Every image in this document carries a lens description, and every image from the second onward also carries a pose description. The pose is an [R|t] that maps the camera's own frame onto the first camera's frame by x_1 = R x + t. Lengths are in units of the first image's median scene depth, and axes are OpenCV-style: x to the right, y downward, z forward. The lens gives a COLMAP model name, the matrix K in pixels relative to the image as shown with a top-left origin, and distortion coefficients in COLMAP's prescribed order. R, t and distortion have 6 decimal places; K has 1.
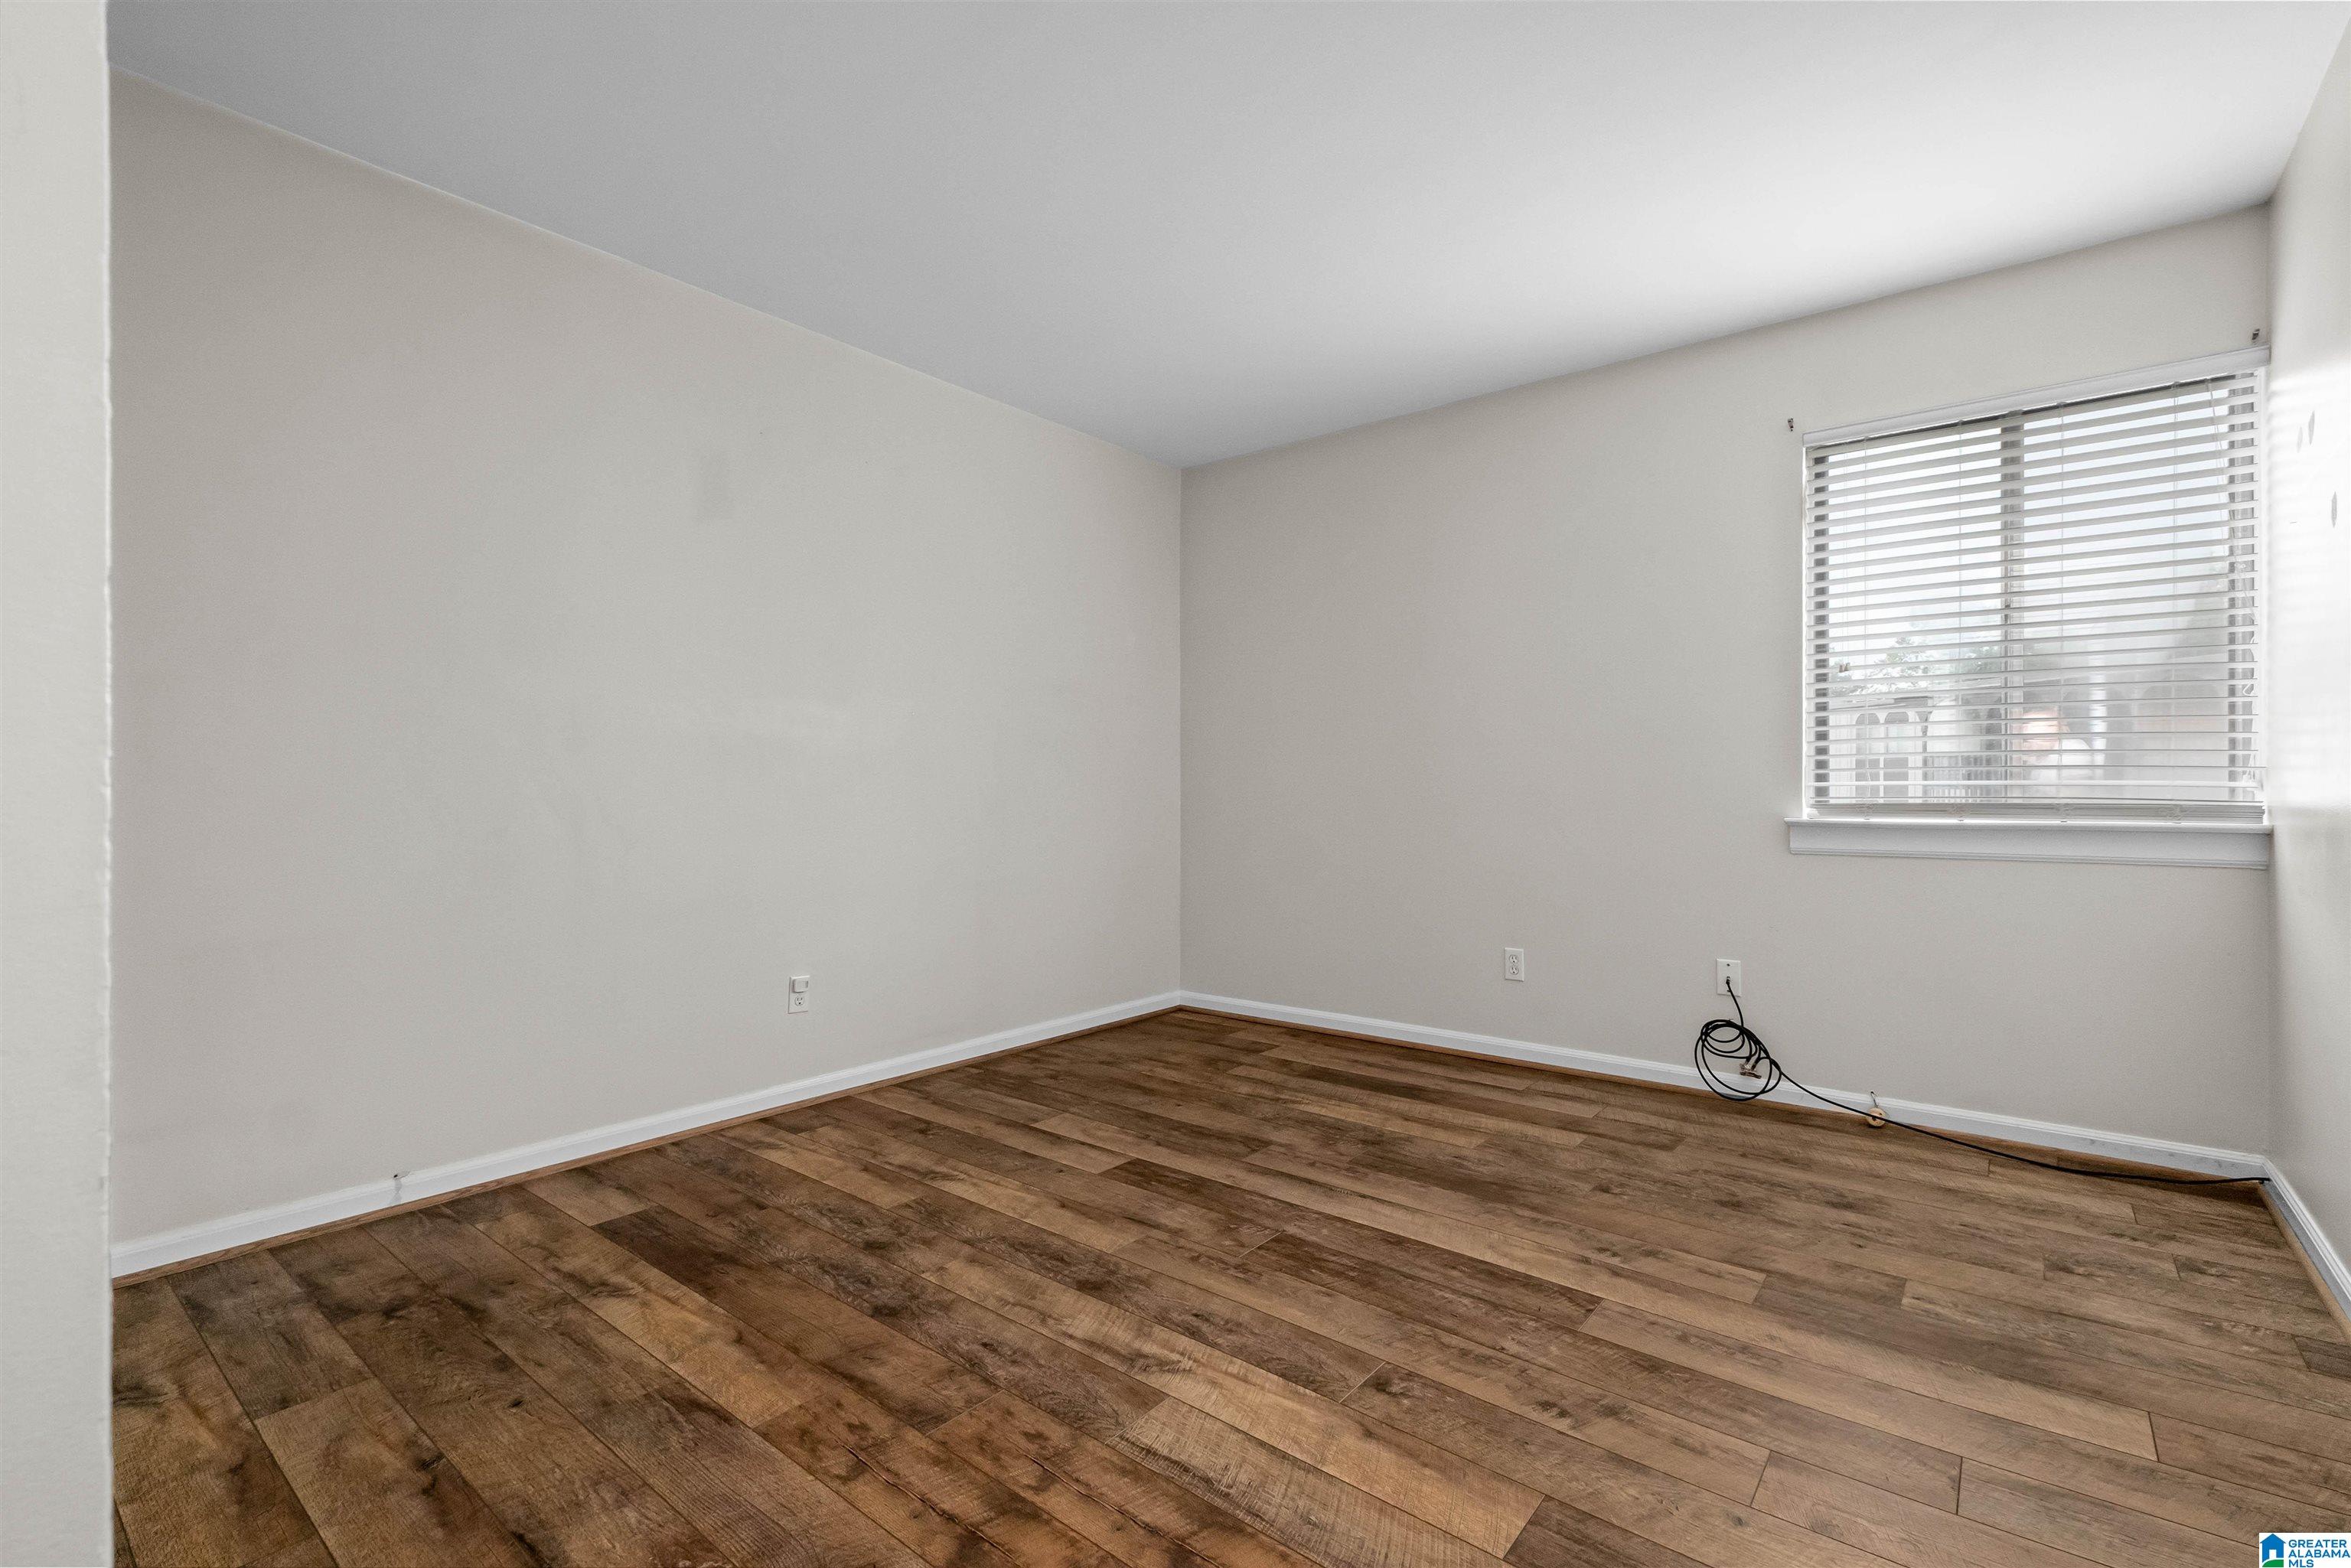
lens RADIAL K [[1042.3, 0, 1175.5], [0, 1042.3, 784.0], [0, 0, 1]] dist [0.026135, 0.000156]
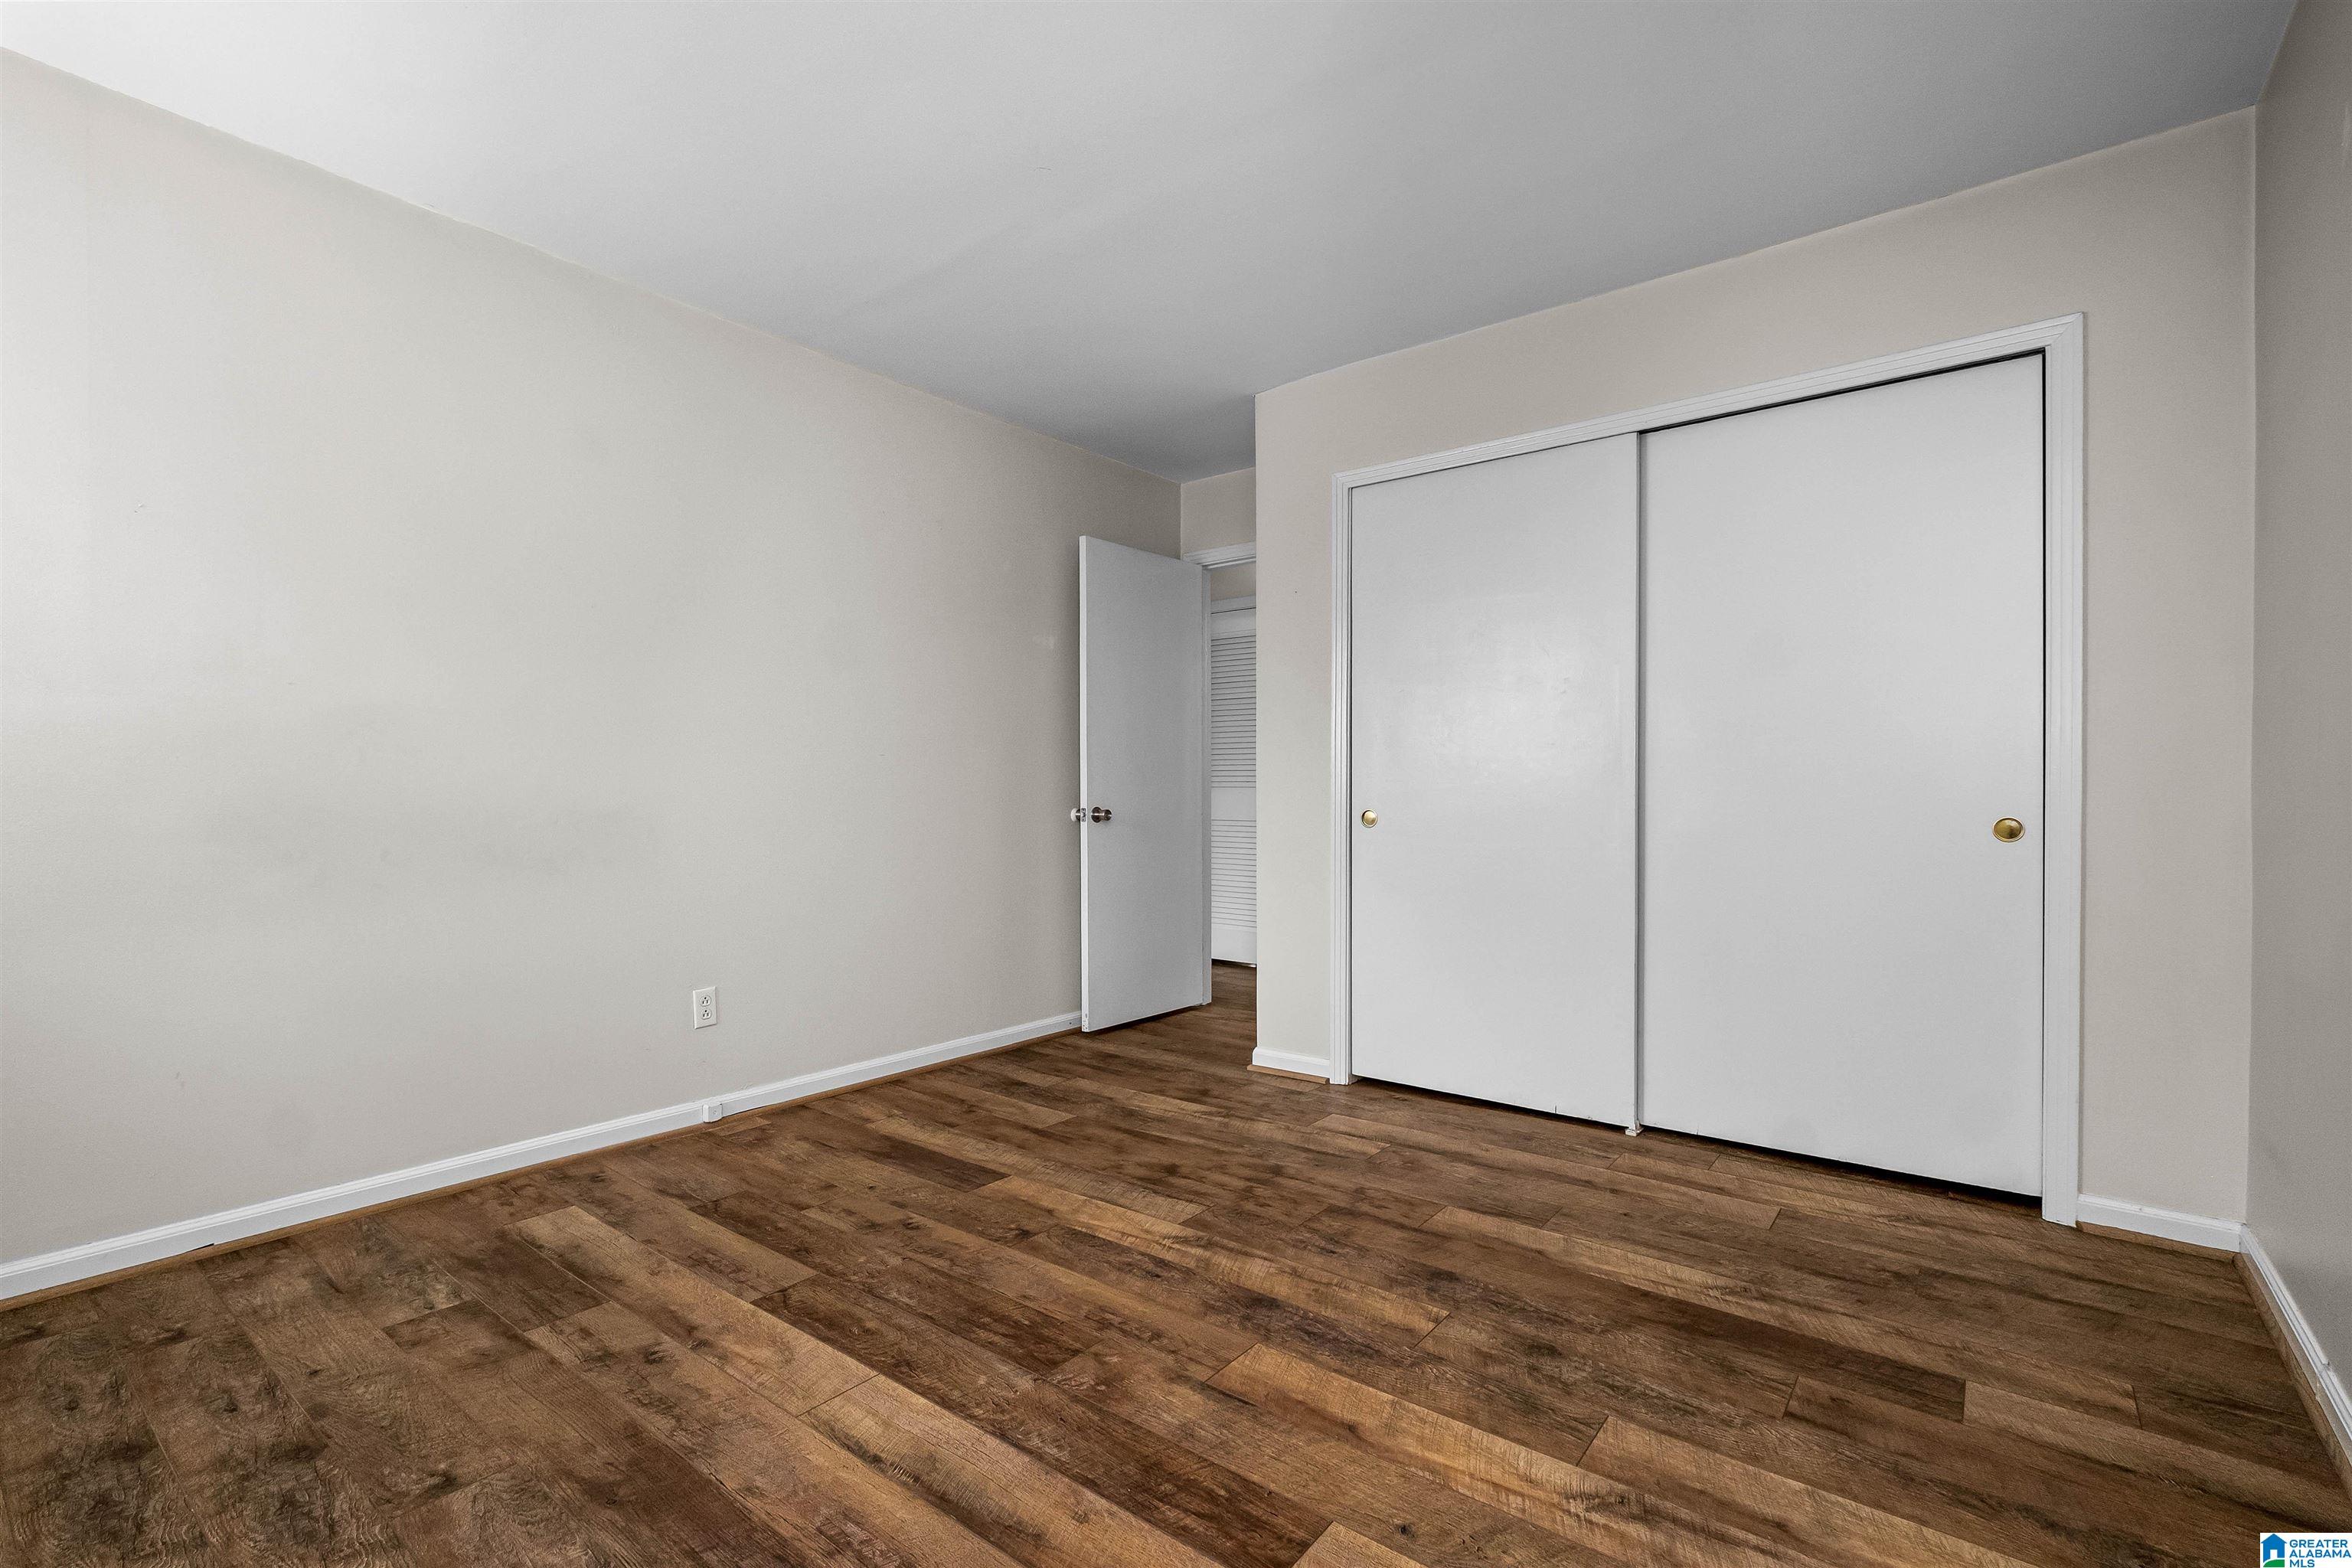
lens RADIAL K [[1042.7, 0, 1176.0], [0, 1042.7, 784.0], [0, 0, 1]] dist [0.026135, 0.000156]
pose [[-0.999920, 0.000680, -0.012612, 0.013380], [0.000859, 0.999899, -0.014161, 0.009056], [0.012601, -0.014171, -0.999820, 2.000959]]
